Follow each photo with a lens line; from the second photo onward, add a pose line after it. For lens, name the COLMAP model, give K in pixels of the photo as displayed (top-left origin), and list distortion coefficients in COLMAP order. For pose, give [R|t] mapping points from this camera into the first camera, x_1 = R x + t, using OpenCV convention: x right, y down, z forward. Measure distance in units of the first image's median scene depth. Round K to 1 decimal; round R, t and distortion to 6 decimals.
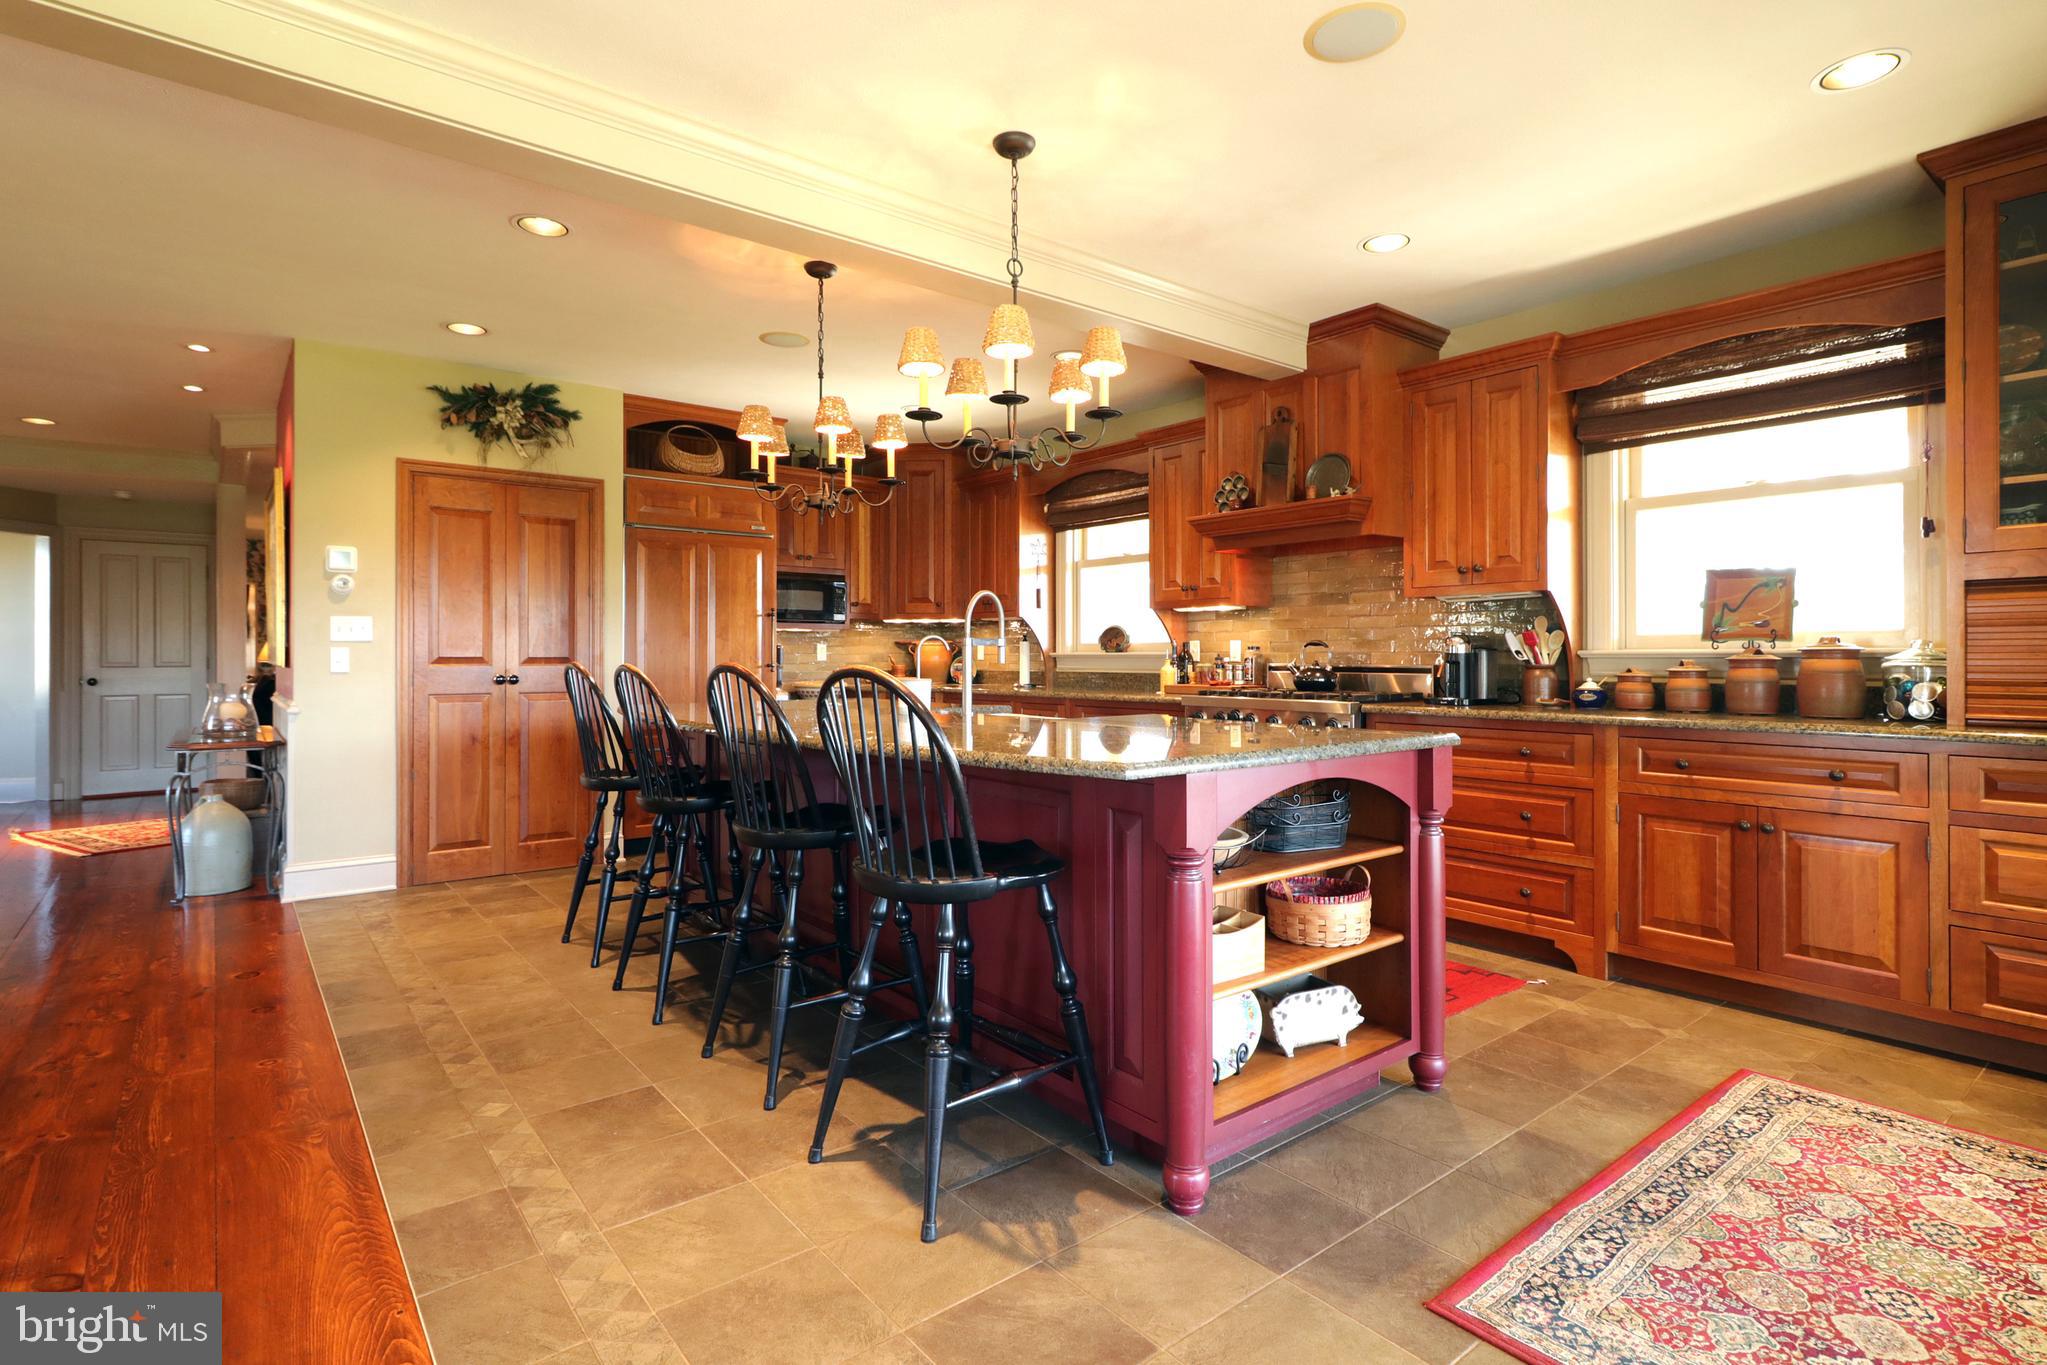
lens RADIAL K [[983.2, 0, 1020.4], [0, 983.2, 671.6], [0, 0, 1]] dist [0.005856, 0.001397]
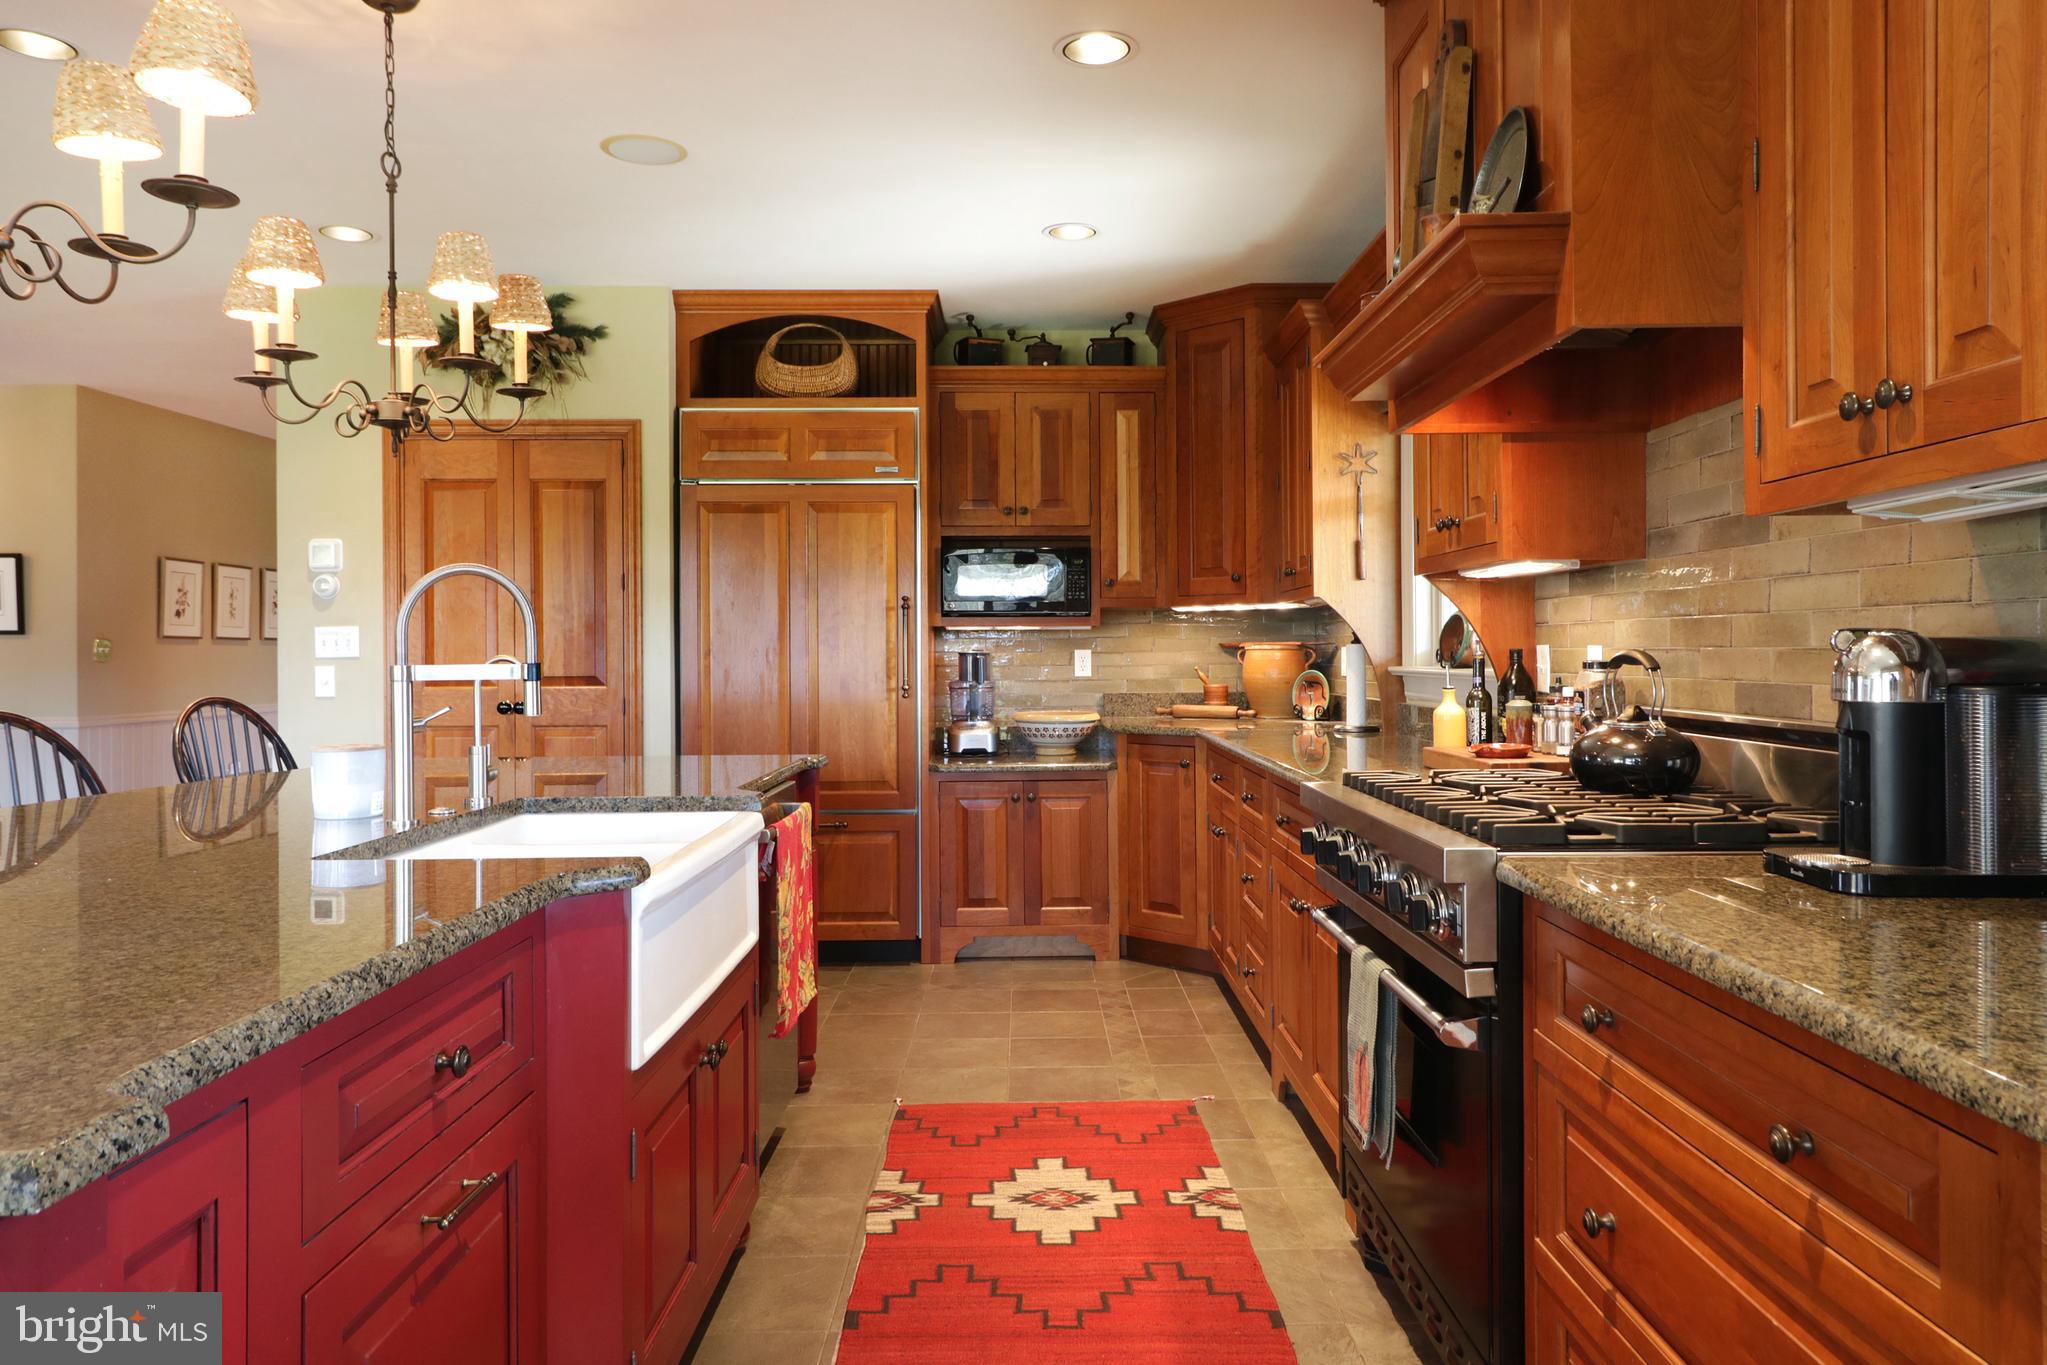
lens RADIAL K [[1343.9, 0, 1030.7], [0, 1343.9, 668.9], [0, 0, 1]] dist [0.001748, 0.000492]
pose [[0.796670, 0.002677, -0.604408, 0.371428], [-0.003674, 0.999993, -0.000414, -0.020739], [0.604403, 0.002551, 0.796675, 0.420018]]
